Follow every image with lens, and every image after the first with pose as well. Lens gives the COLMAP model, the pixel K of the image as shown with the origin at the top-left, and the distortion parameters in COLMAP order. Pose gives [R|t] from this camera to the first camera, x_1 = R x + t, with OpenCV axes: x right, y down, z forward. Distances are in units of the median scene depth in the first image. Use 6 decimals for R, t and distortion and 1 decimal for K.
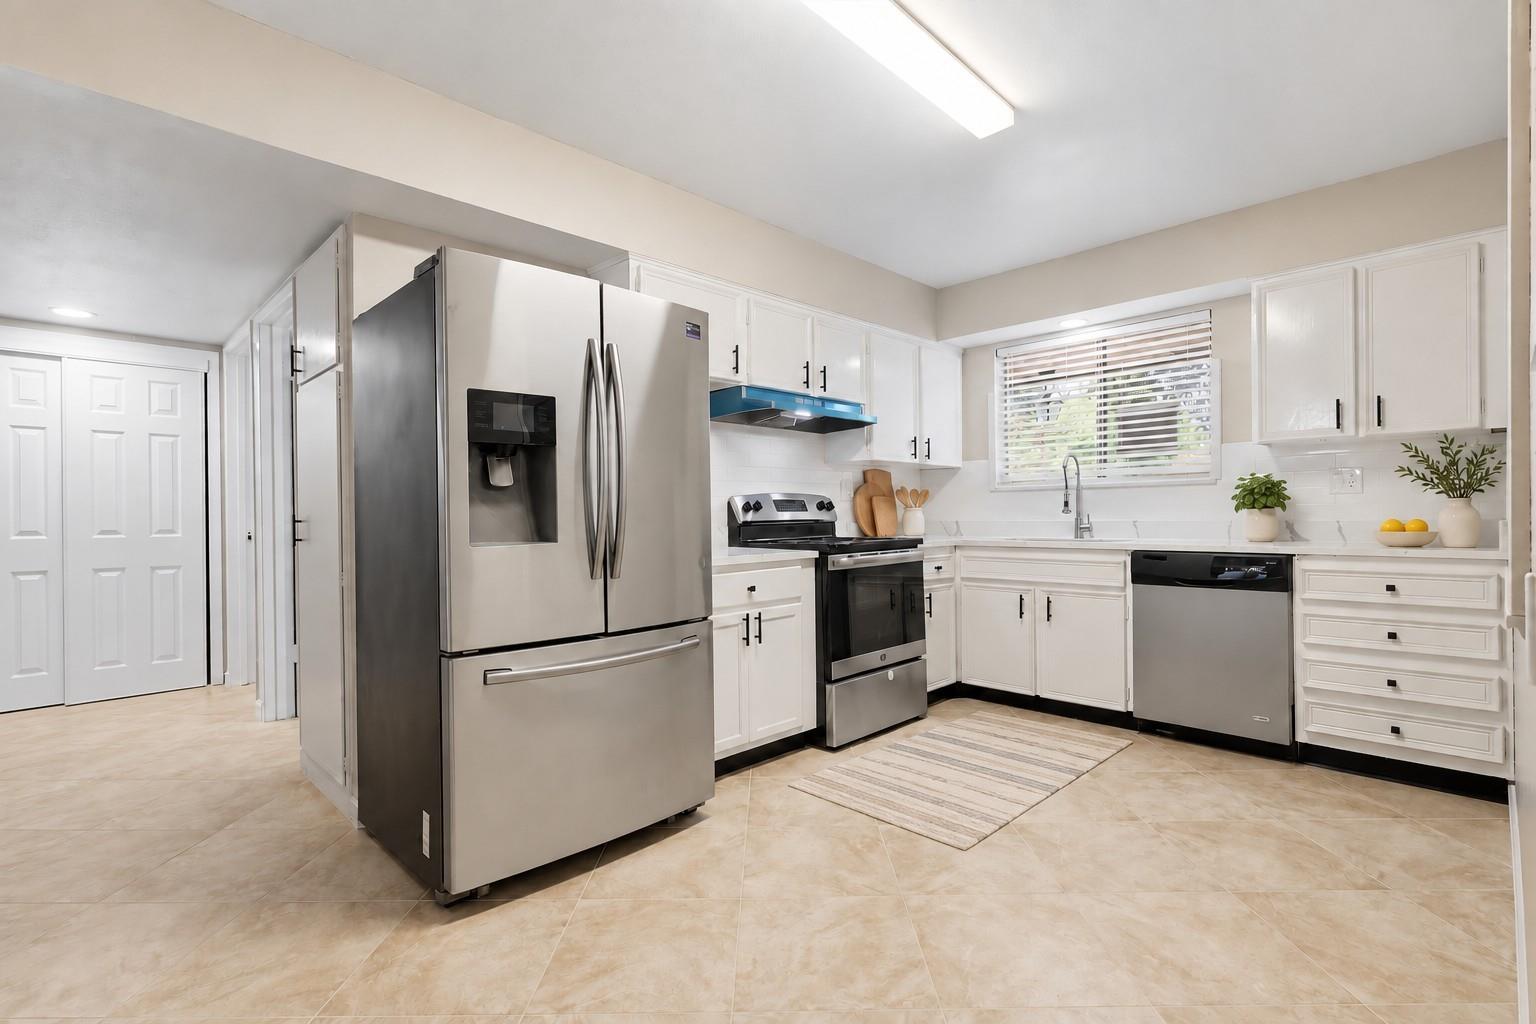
lens RADIAL K [[708.4, 0, 763.6], [0, 708.4, 516.9], [0, 0, 1]] dist [0.012103, 0.000182]
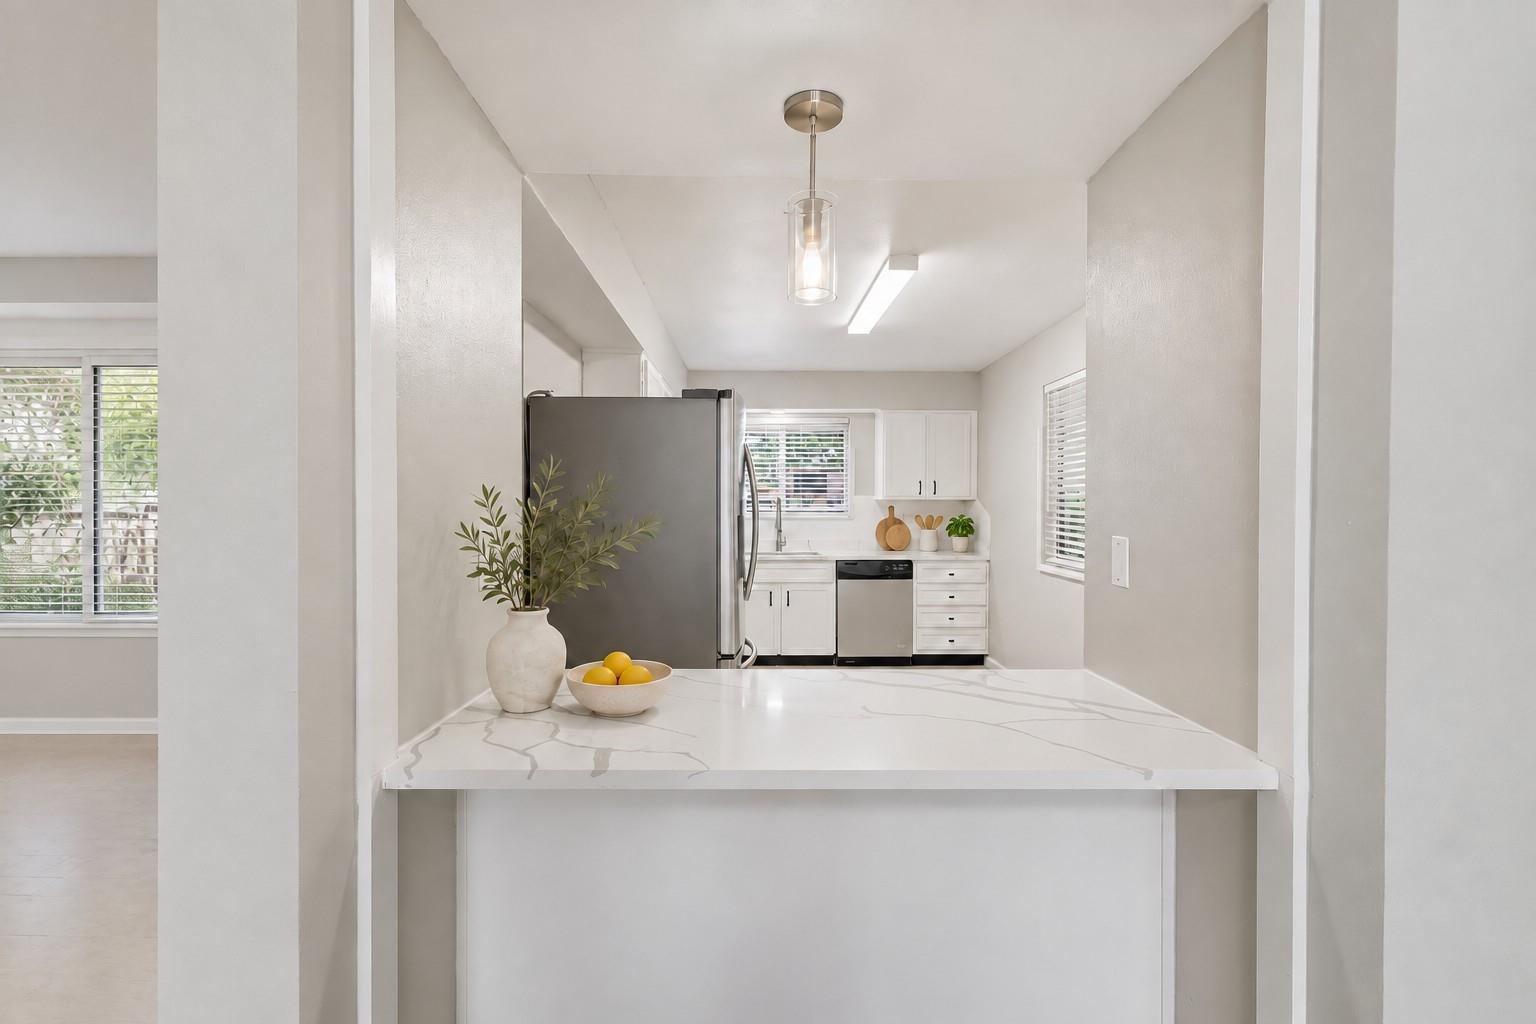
lens RADIAL K [[708.4, 0, 764.8], [0, 708.4, 511.6], [0, 0, 1]] dist [0.012103, 0.000182]
pose [[0.690928, 0.006073, 0.722898, -0.857671], [-0.006346, 0.999977, -0.002336, -0.065943], [-0.722896, -0.002974, 0.690950, -0.053337]]
